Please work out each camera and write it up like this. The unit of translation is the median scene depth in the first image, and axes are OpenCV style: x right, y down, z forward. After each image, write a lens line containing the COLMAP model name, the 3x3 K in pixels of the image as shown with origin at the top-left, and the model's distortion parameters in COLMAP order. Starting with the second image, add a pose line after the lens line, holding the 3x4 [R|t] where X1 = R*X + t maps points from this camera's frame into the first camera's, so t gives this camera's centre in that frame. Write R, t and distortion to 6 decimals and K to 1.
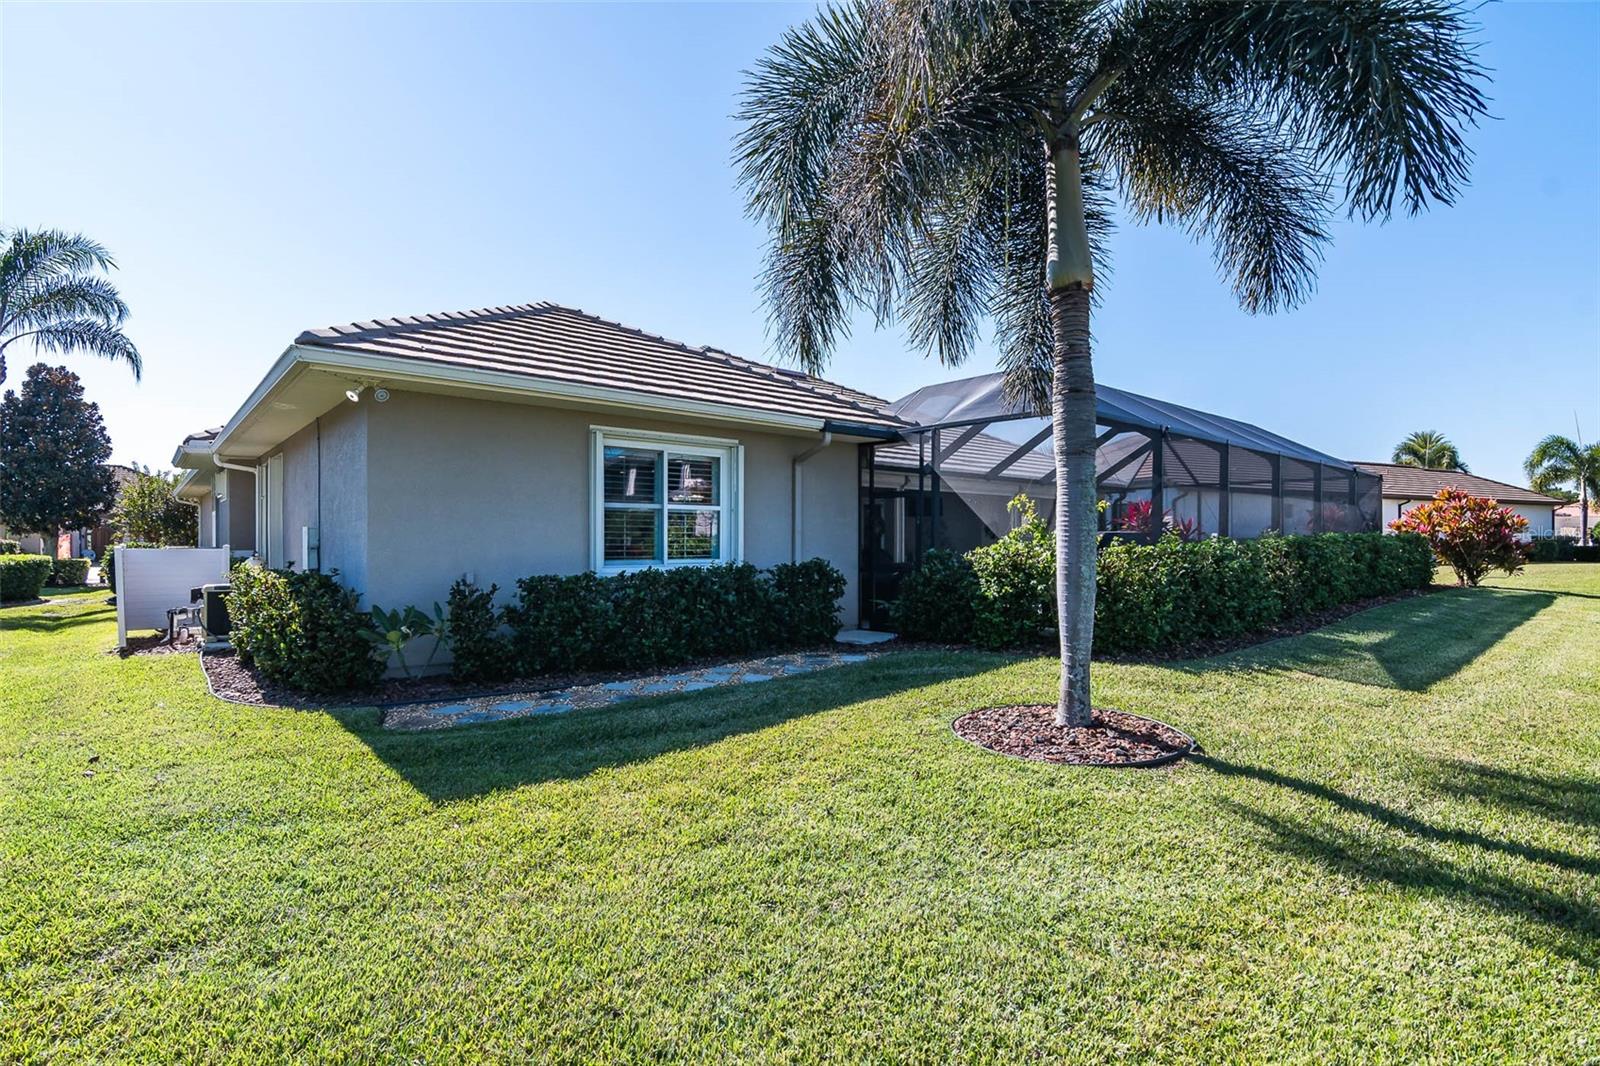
lens RADIAL K [[798.7, 0, 805.4], [0, 798.7, 544.2], [0, 0, 1]] dist [0.001363, -0.000211]
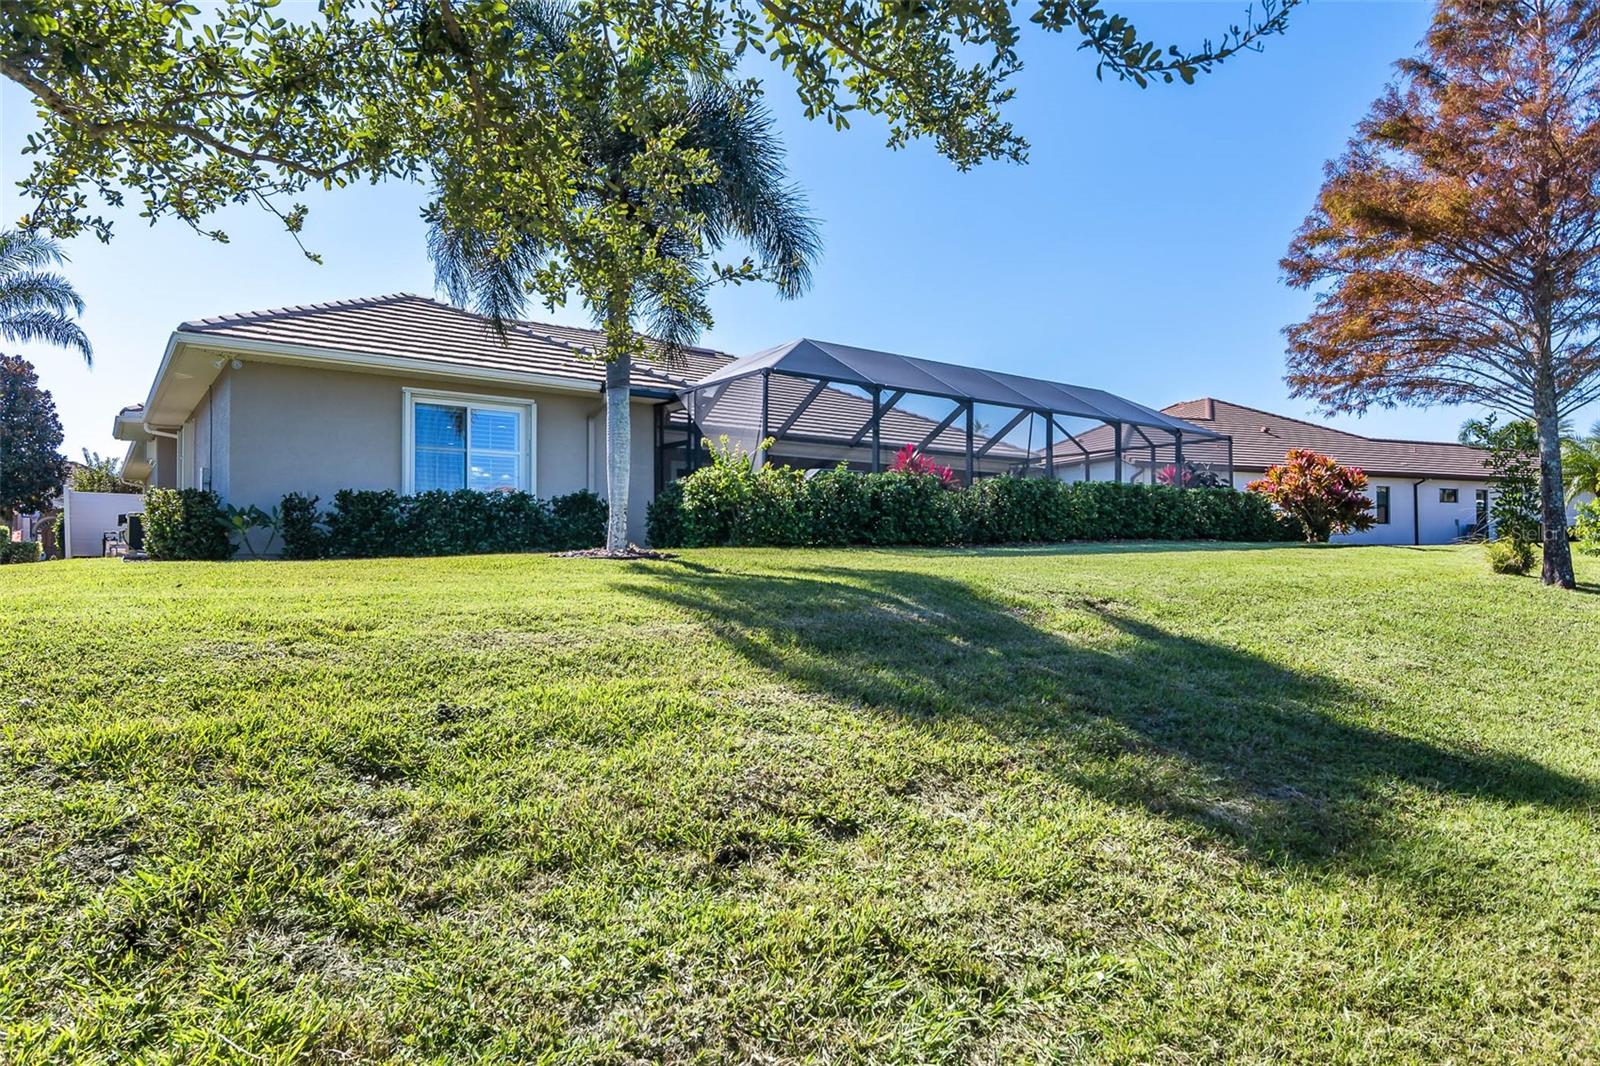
lens RADIAL K [[945.5, 0, 800.0], [0, 945.5, 533.0], [0, 0, 1]] dist [-0.001828, 0.000103]
pose [[0.998649, -0.005679, -0.051654, 0.368253], [0.004482, 0.999719, -0.023269, 0.105151], [0.051772, 0.023006, 0.998394, -0.421538]]
